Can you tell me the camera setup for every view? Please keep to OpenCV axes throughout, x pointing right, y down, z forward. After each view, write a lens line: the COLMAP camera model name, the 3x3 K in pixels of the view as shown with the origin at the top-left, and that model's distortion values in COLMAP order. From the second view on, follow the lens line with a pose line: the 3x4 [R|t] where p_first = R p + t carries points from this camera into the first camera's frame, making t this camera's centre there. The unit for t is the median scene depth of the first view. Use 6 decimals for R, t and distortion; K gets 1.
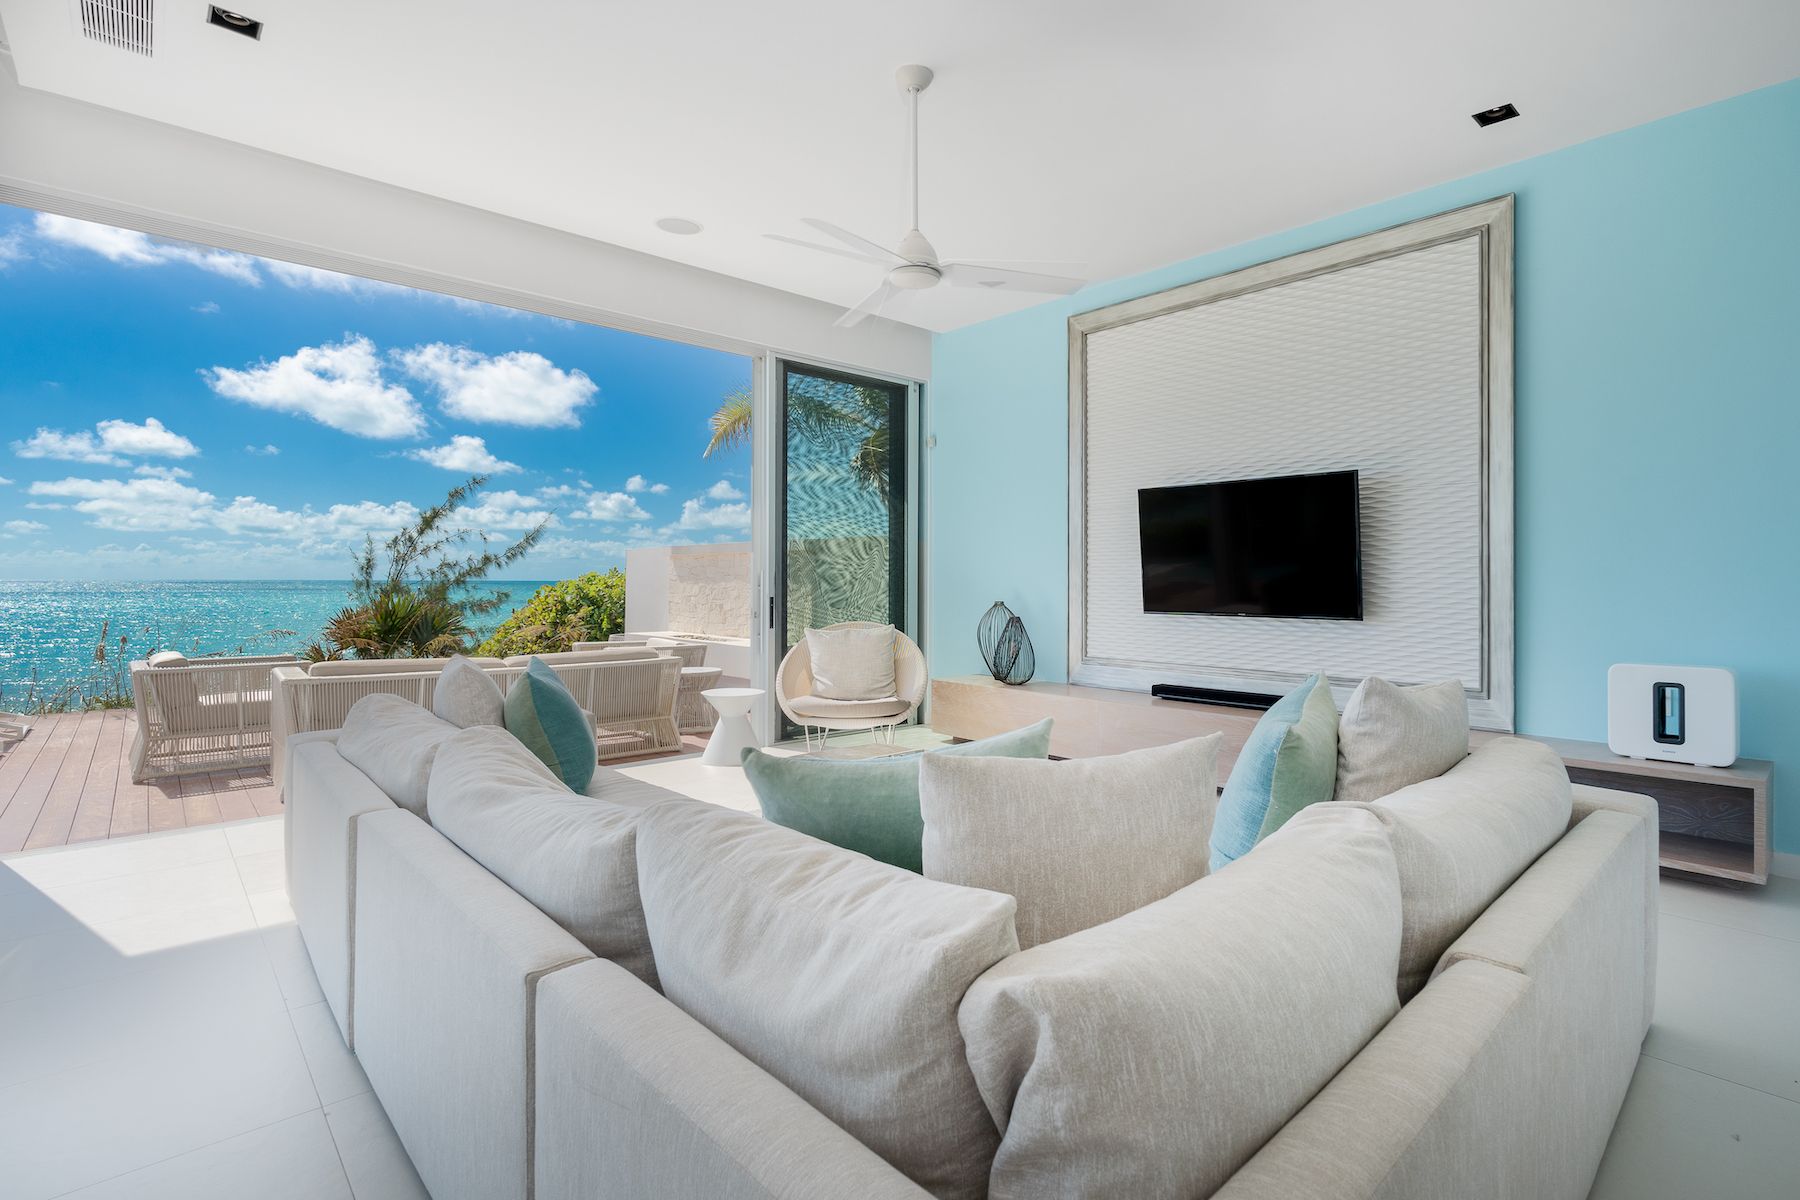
lens RADIAL K [[873.6, 0, 914.9], [0, 873.6, 594.2], [0, 0, 1]] dist [-0.006222, 0.000239]
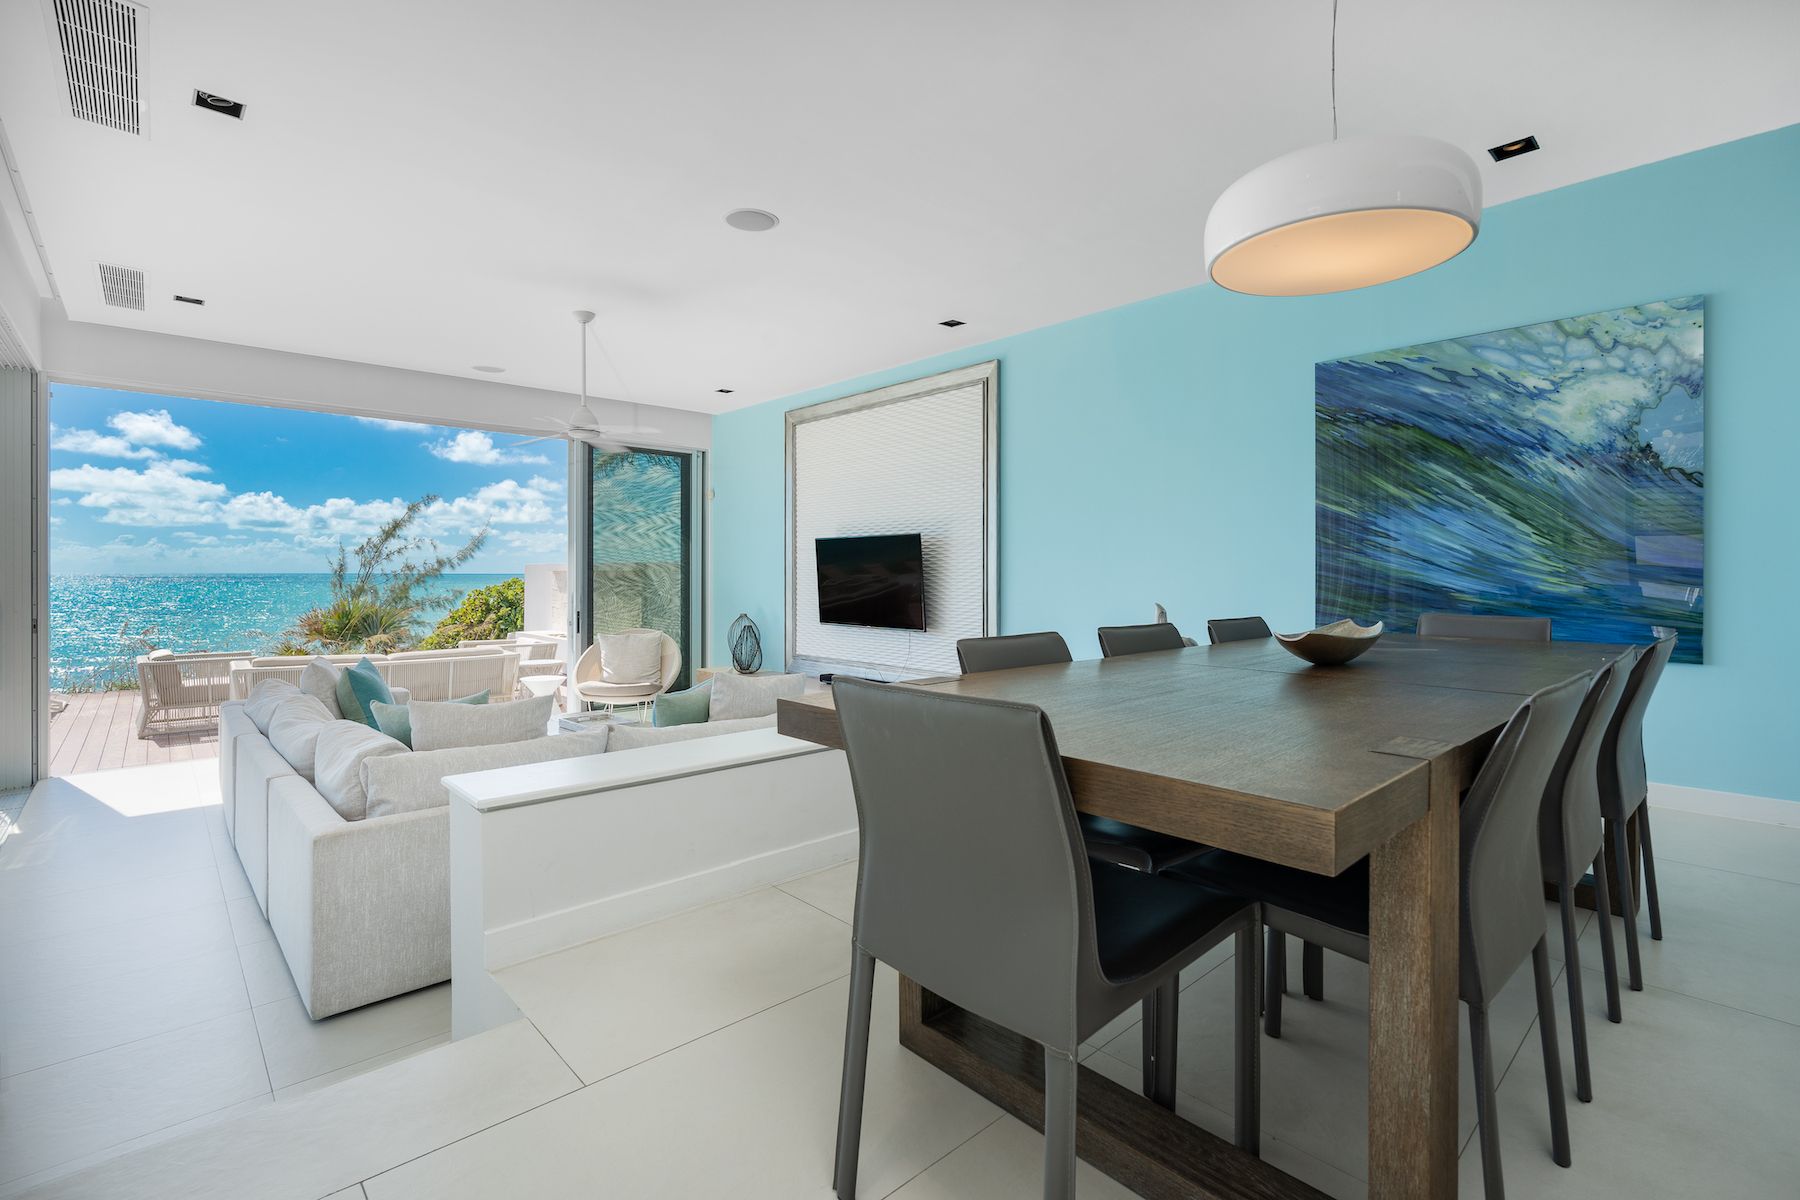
lens RADIAL K [[873.6, 0, 889.6], [0, 873.6, 590.7], [0, 0, 1]] dist [-0.006222, 0.000239]
pose [[0.999698, -0.001616, -0.024504, 0.380994], [0.001914, 0.999924, 0.012142, -0.046834], [0.024483, -0.012186, 0.999626, -0.408334]]
